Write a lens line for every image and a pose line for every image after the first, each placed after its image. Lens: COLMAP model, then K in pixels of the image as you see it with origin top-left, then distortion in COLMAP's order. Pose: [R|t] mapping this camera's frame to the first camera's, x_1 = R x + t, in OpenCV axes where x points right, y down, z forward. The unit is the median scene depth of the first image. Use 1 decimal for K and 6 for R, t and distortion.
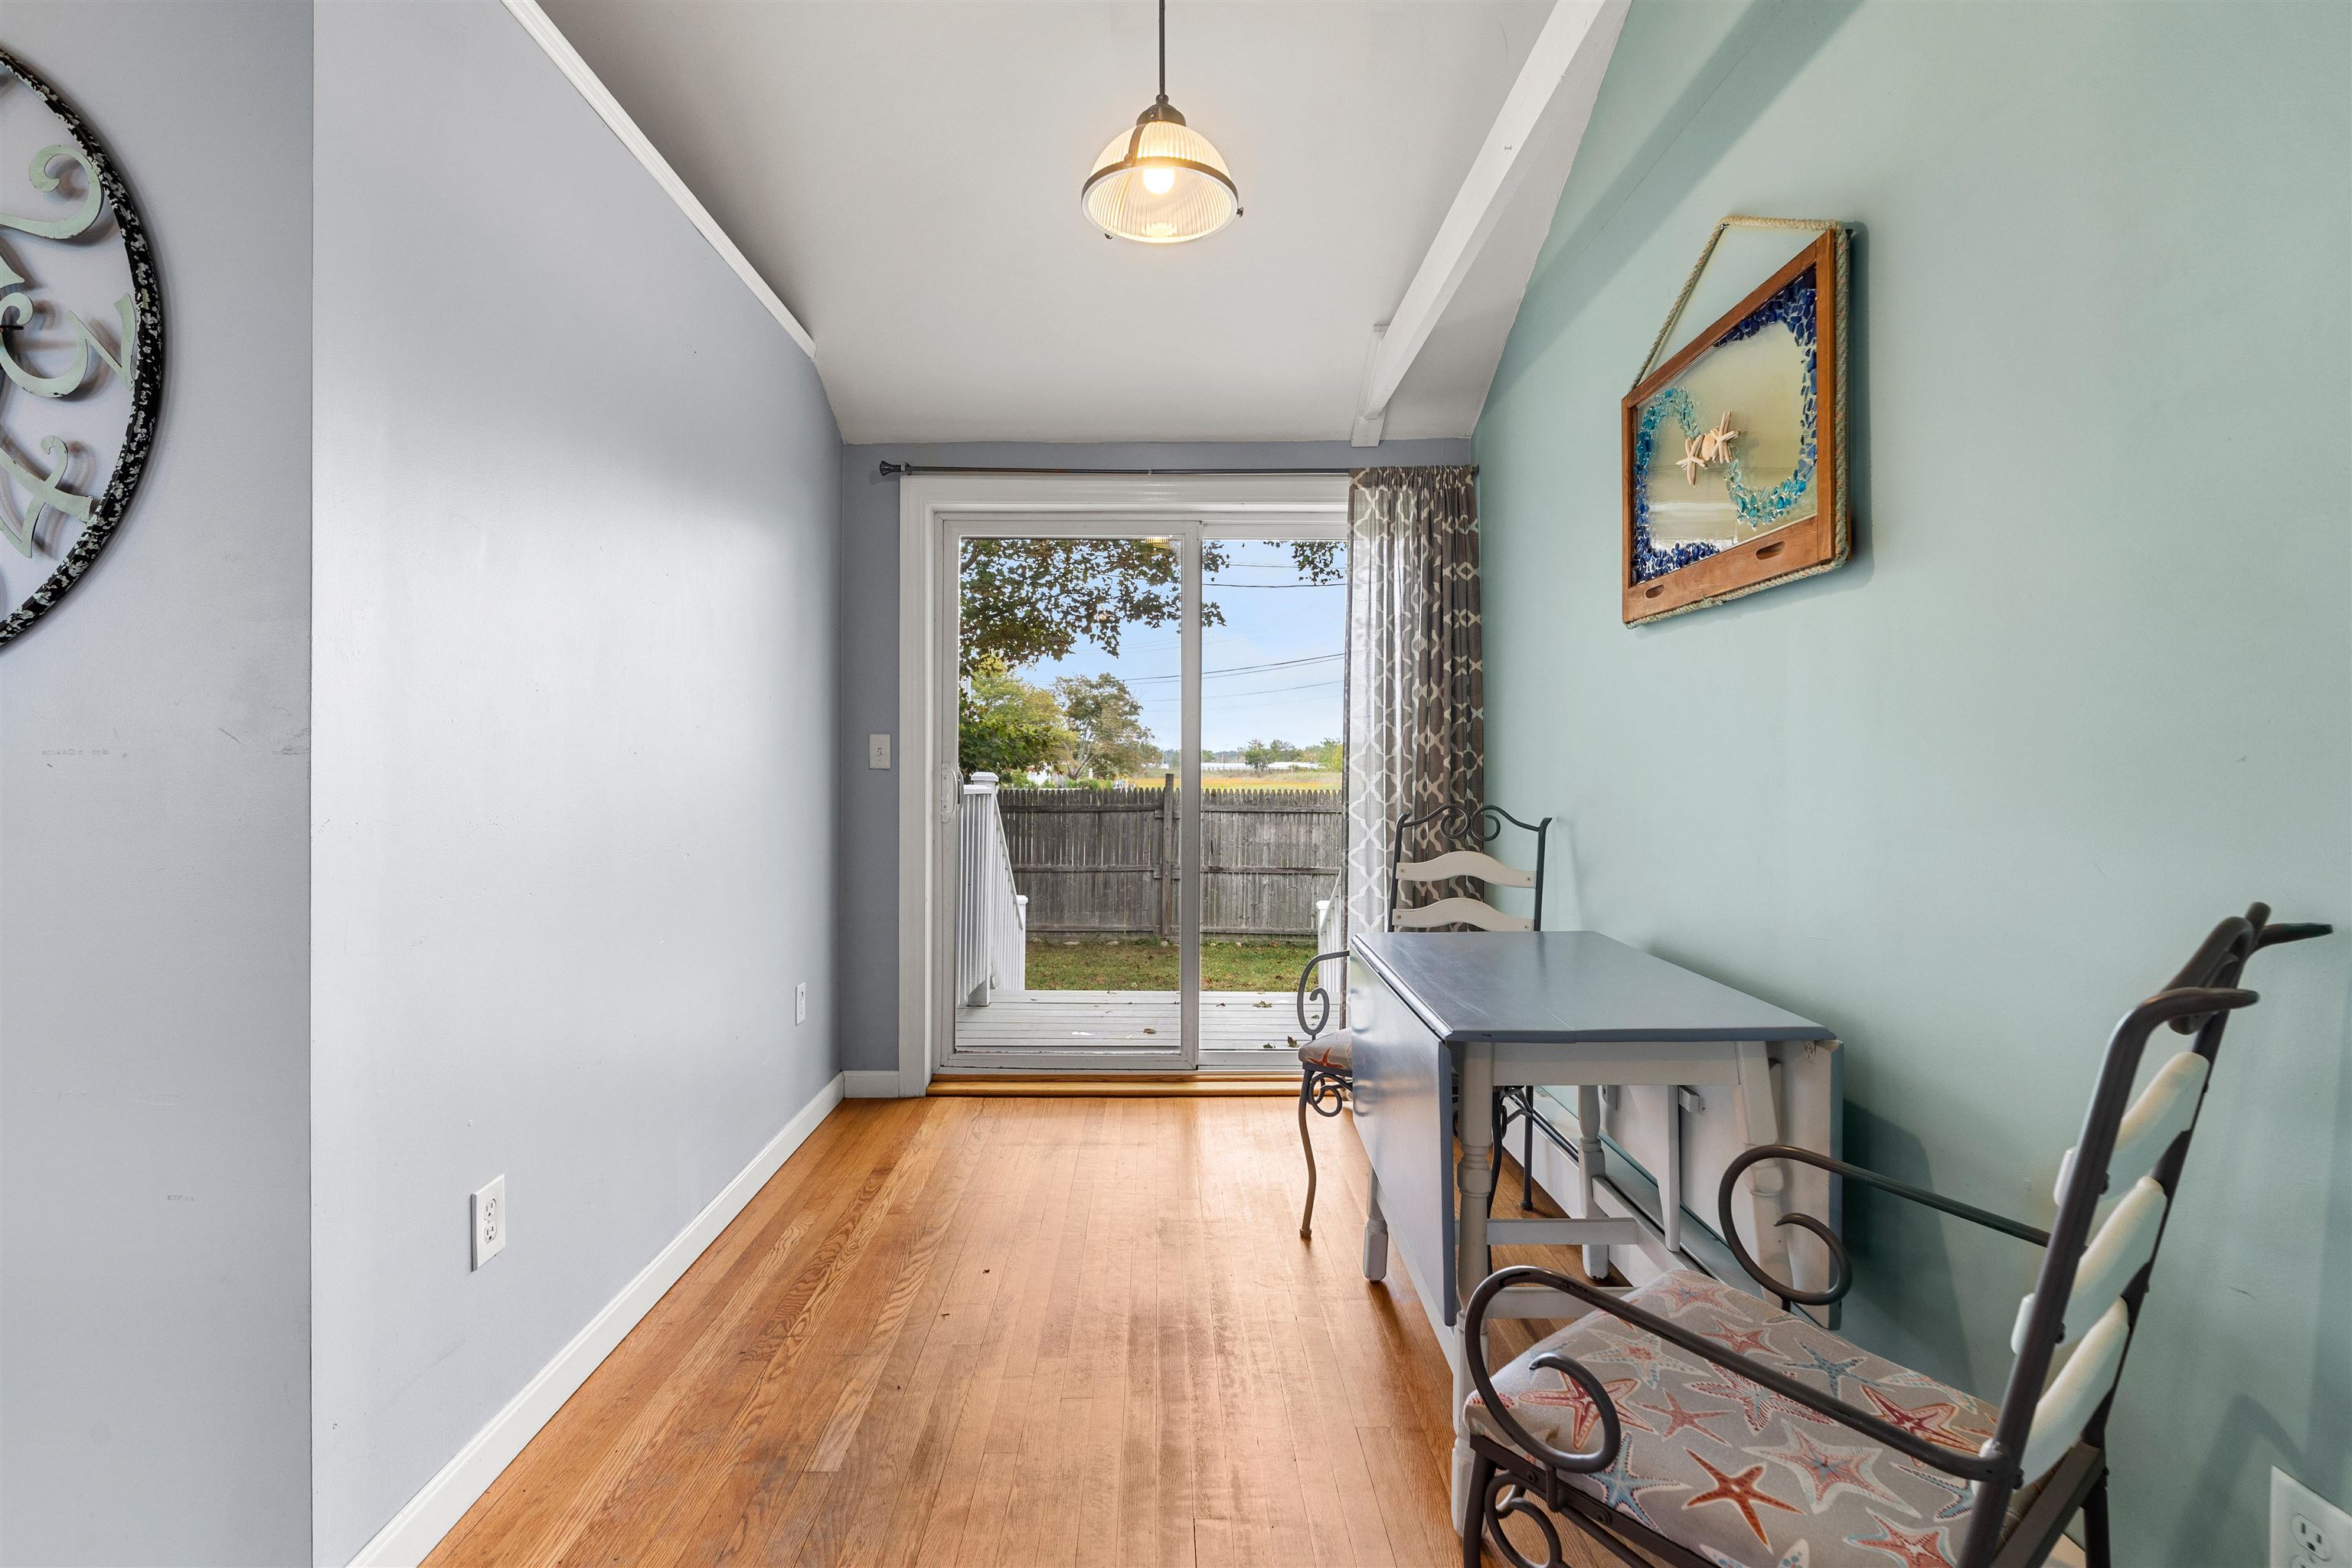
lens RADIAL K [[1077.5, 0, 1171.4], [0, 1077.5, 756.9], [0, 0, 1]] dist [-0.001393, -0.000007]
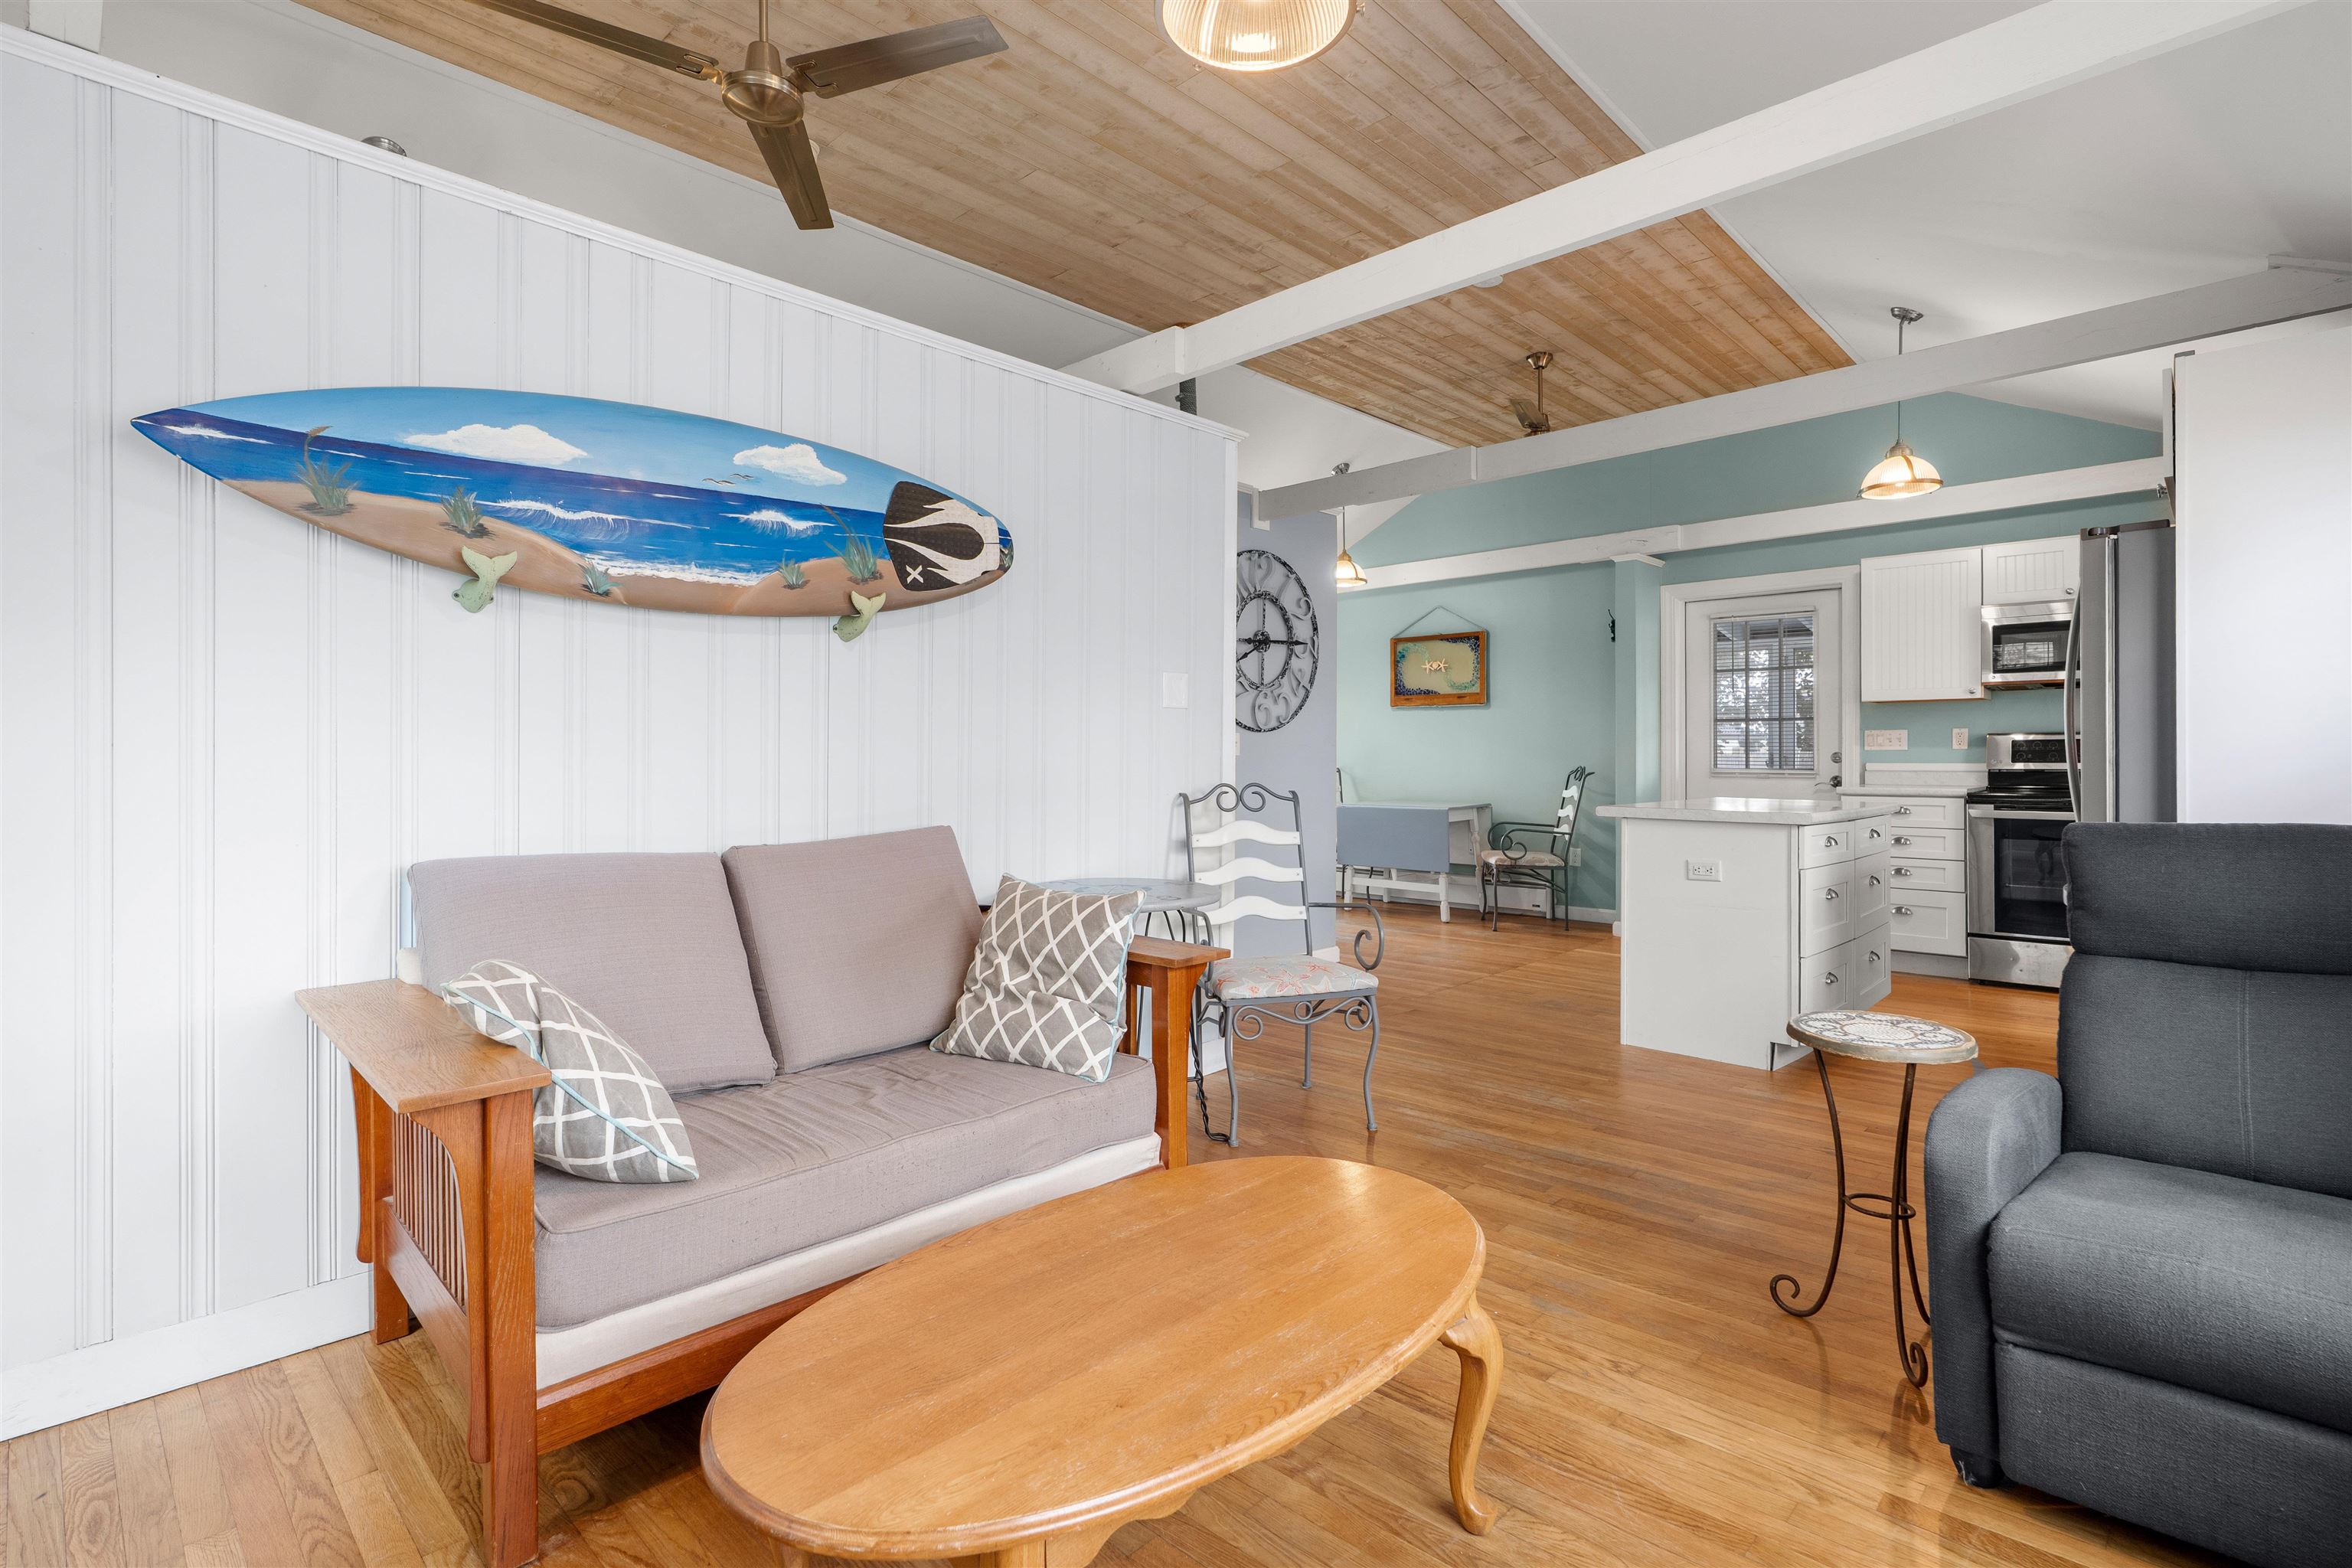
lens RADIAL K [[1111.1, 0, 1177.2], [0, 1111.1, 754.7], [0, 0, 1]] dist [-0.000814, -0.000146]
pose [[0.696316, -0.005600, 0.717714, -0.683989], [0.000128, 0.999971, 0.007678, -0.000238], [-0.717735, -0.005255, 0.696296, -0.251302]]
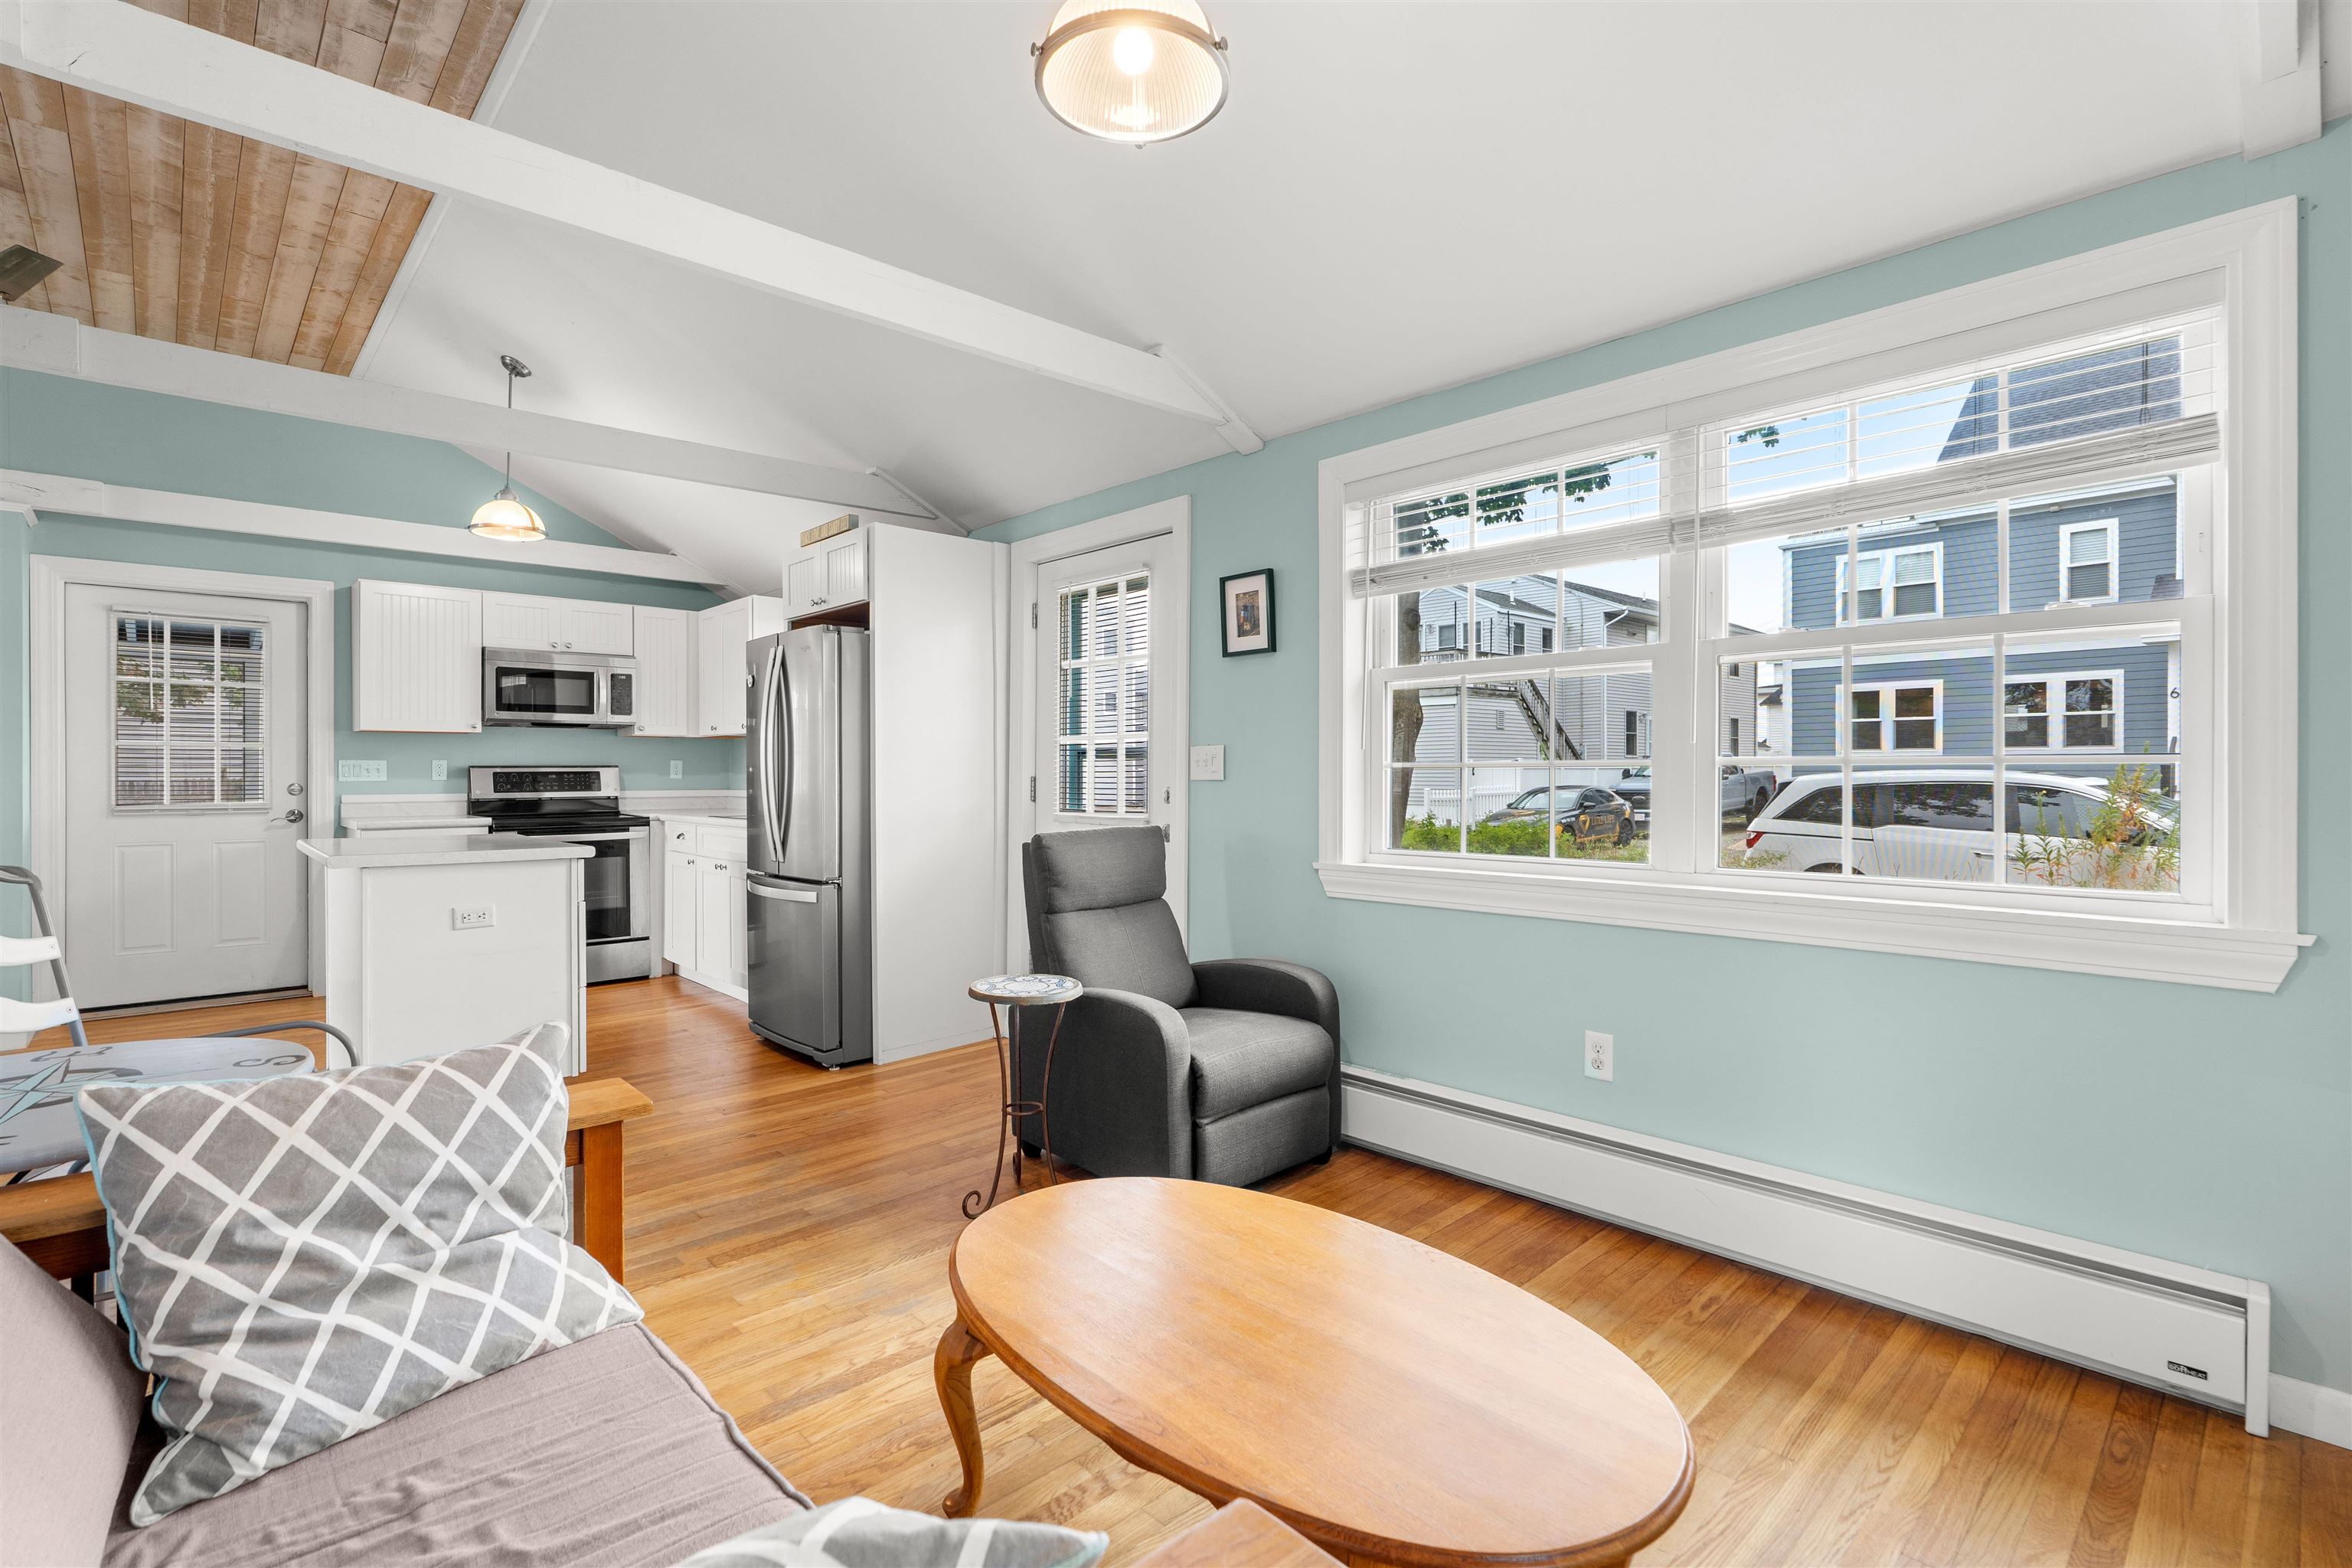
lens RADIAL K [[1084.6, 0, 1180.9], [0, 1084.6, 777.1], [0, 0, 1]] dist [-0.006251, 0.000627]
pose [[-0.682536, -0.004535, 0.730838, -0.683772], [-0.005638, 0.999984, 0.000940, -0.003487], [-0.730831, -0.003479, -0.682550, -0.001832]]
